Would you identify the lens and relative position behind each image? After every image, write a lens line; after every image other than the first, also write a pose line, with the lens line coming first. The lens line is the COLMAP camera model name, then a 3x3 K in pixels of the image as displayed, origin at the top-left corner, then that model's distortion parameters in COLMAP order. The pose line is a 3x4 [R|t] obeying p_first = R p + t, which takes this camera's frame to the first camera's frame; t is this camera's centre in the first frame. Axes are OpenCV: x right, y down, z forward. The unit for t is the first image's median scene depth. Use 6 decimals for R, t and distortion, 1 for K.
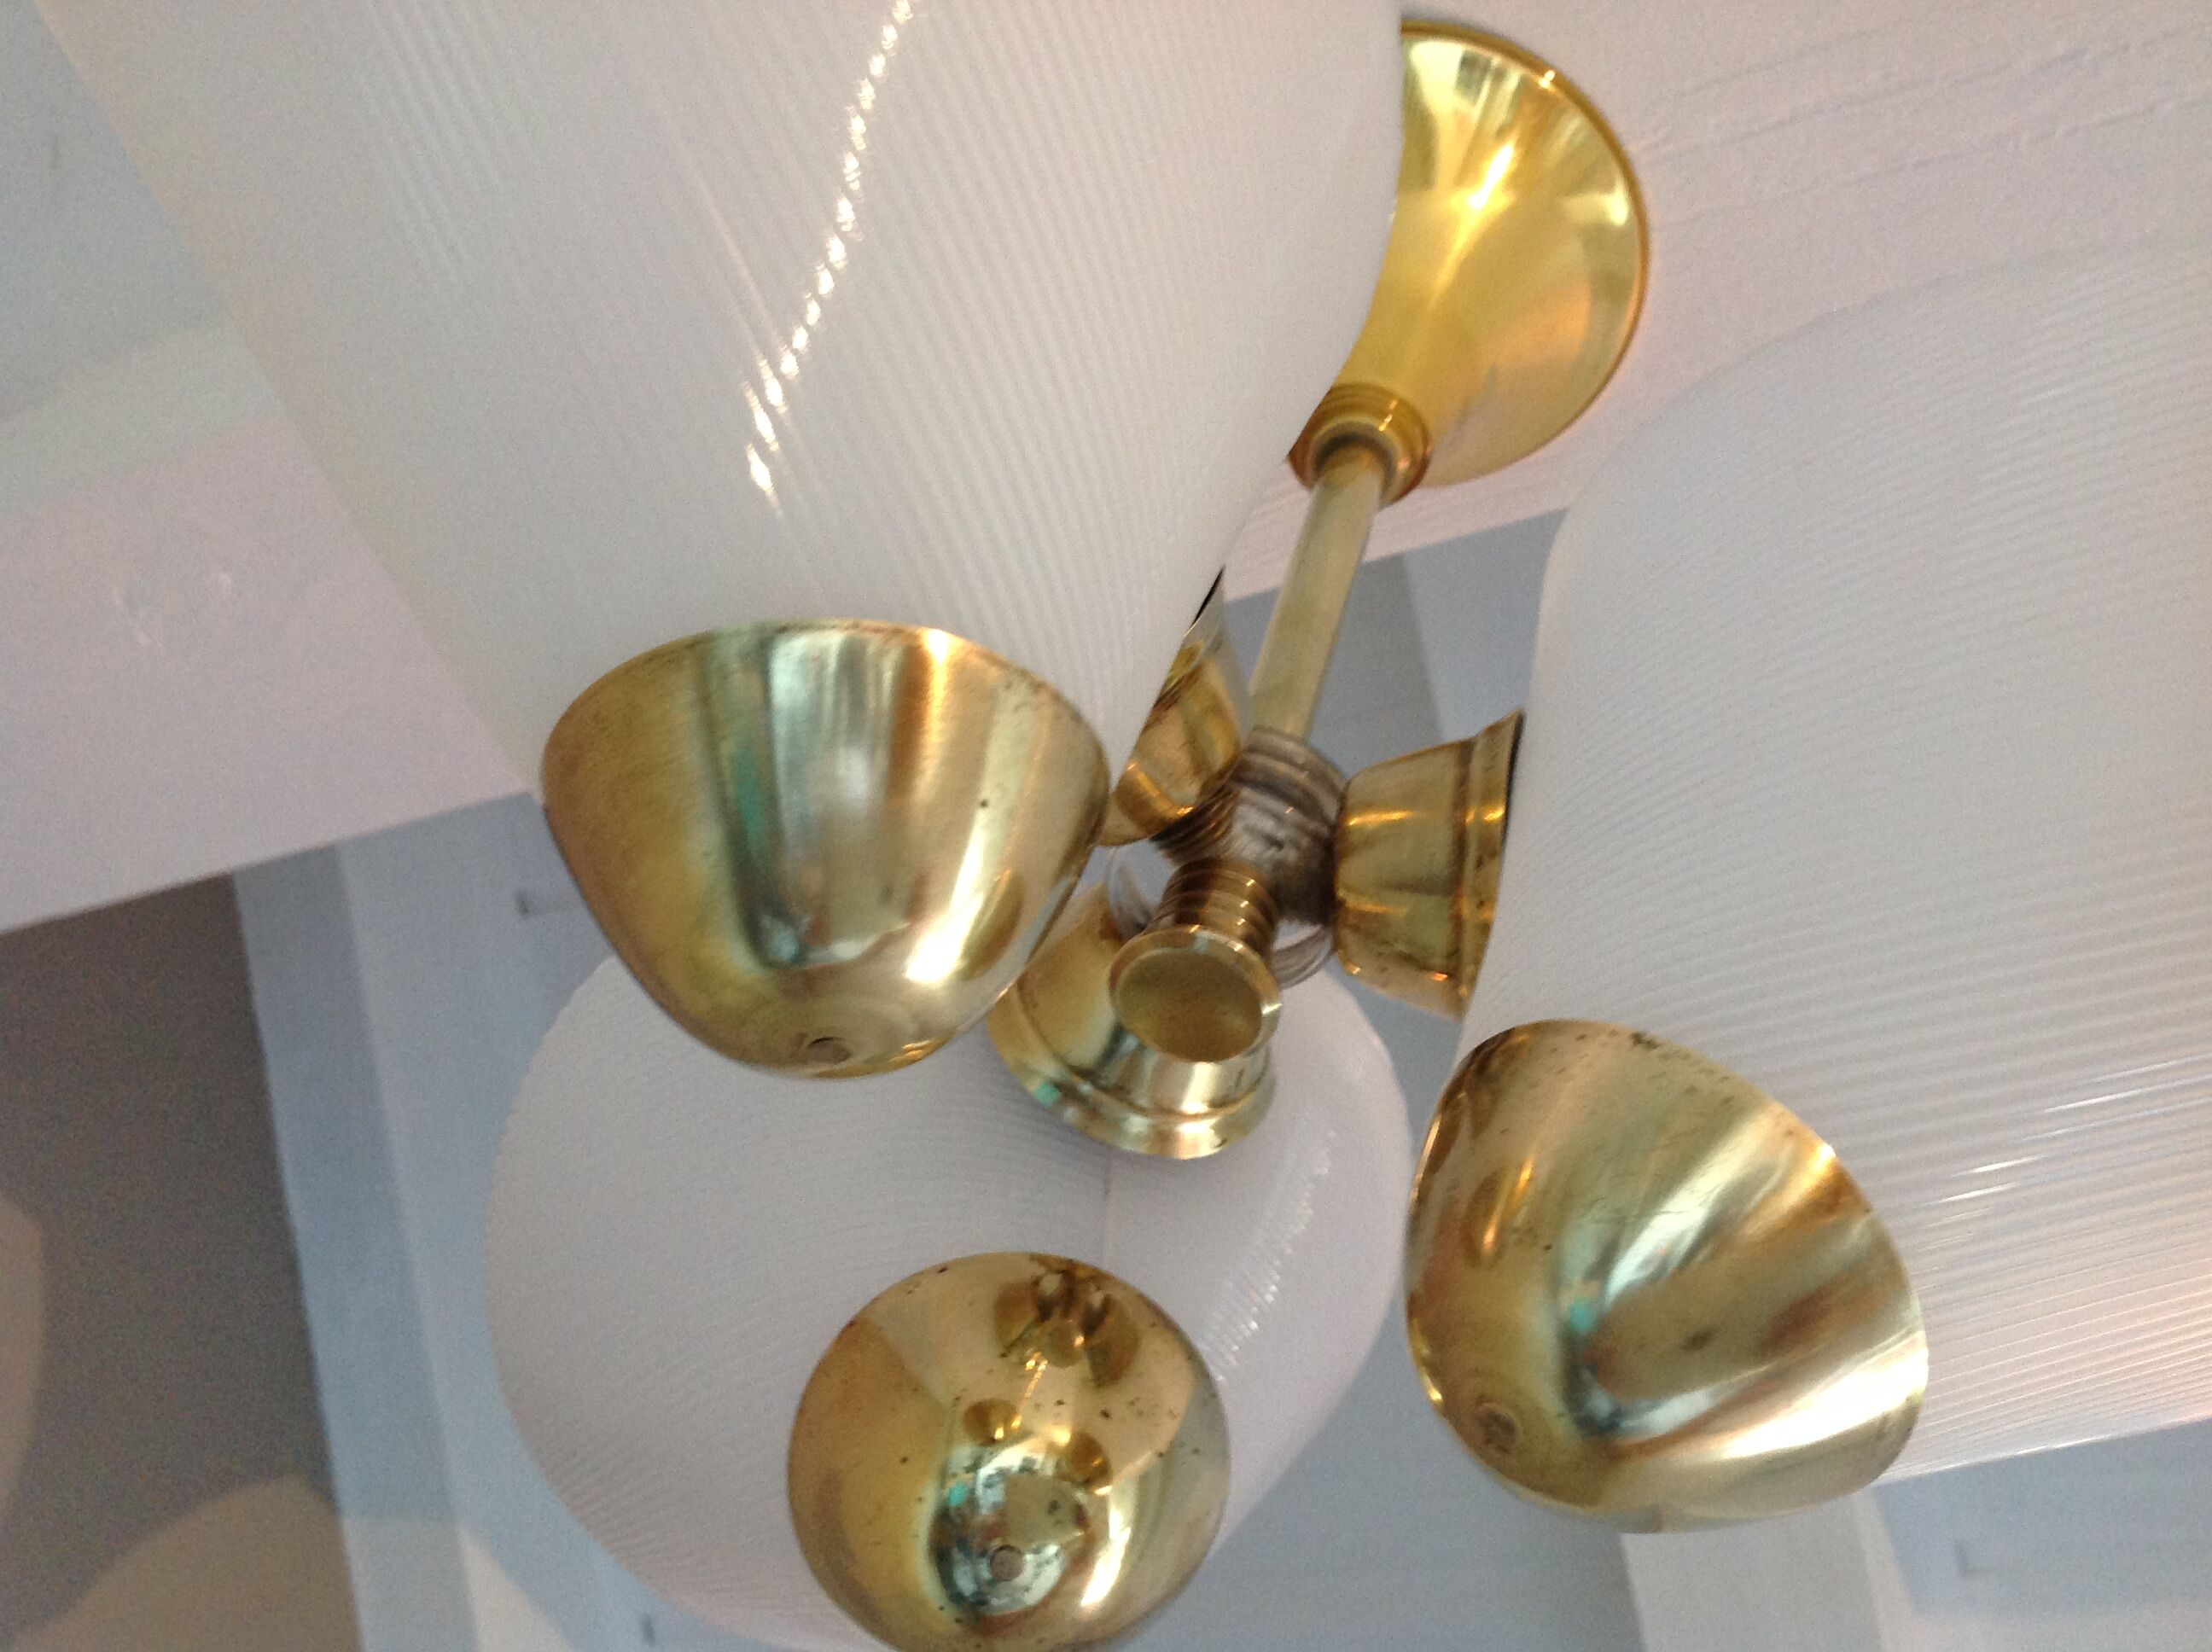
lens RADIAL K [[2216.5, 0, 1094.9], [0, 2216.5, 823.8], [0, 0, 1]] dist [0.082115, 0.000000]
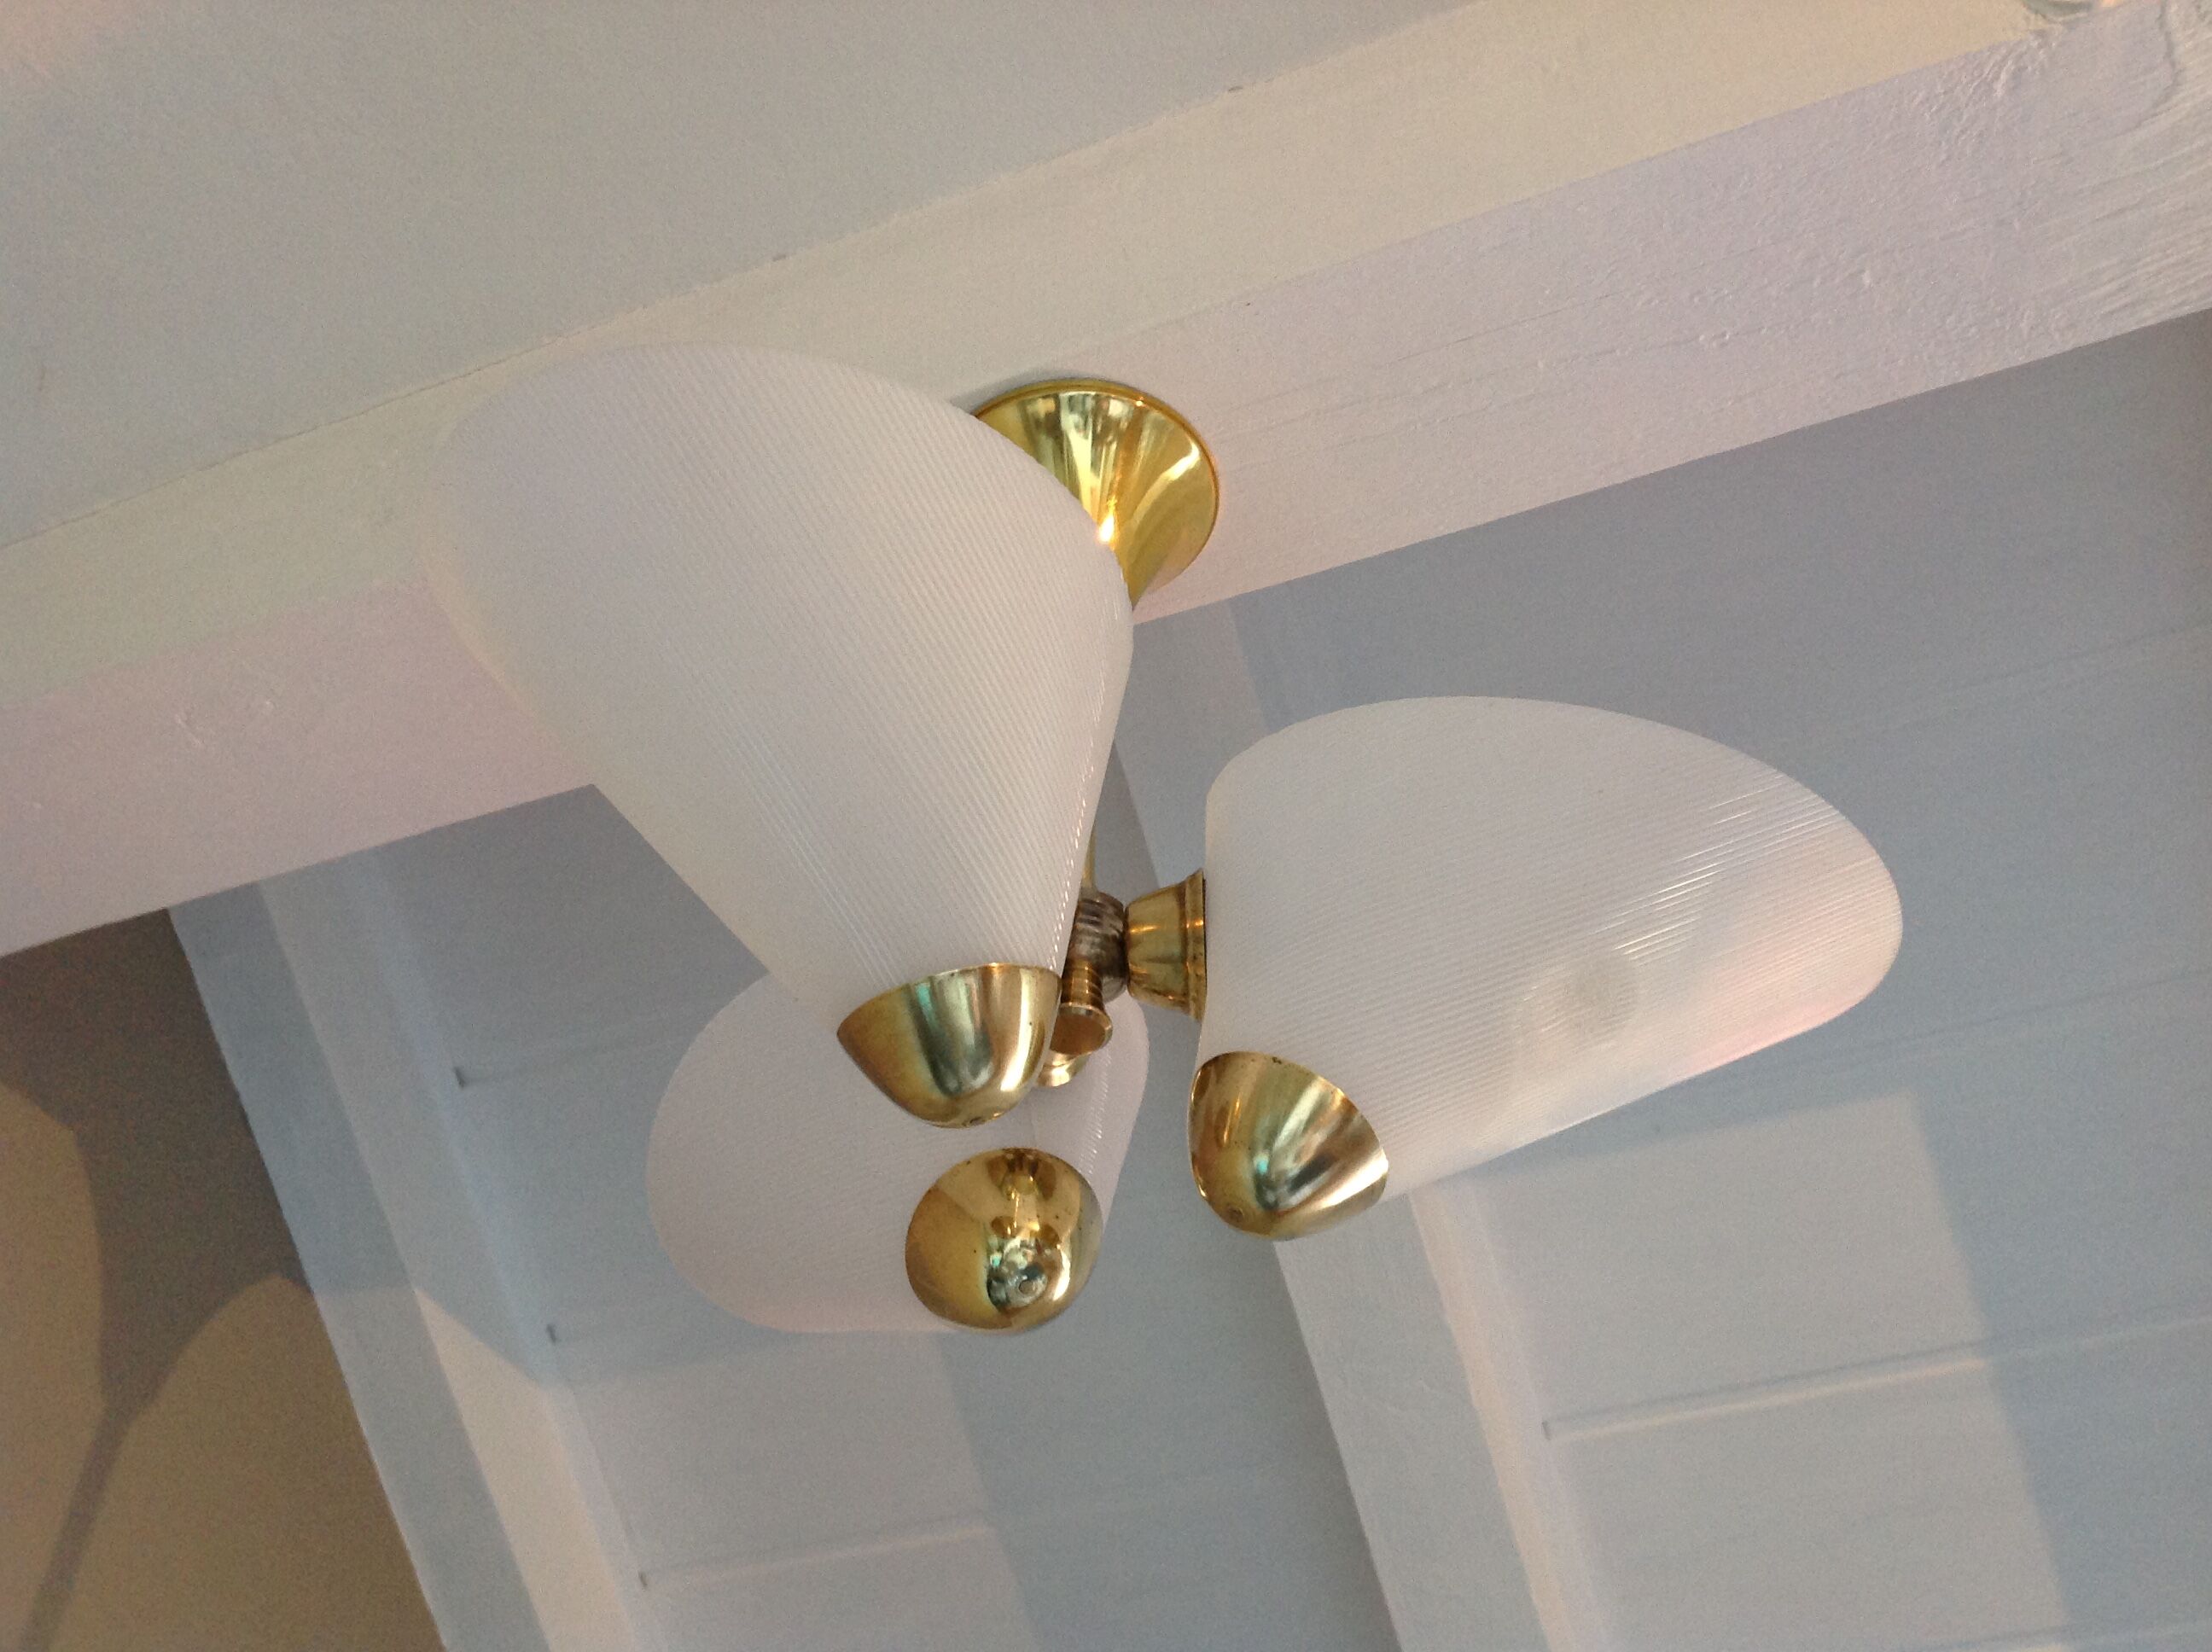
lens RADIAL K [[2216.5, 0, 1113.6], [0, 2216.5, 823.0], [0, 0, 1]] dist [0.082115, 0.000000]
pose [[0.975988, -0.127400, 0.176685, -0.280479], [0.097081, 0.980521, 0.170744, -0.494824], [-0.194996, -0.149491, 0.969344, -1.111869]]
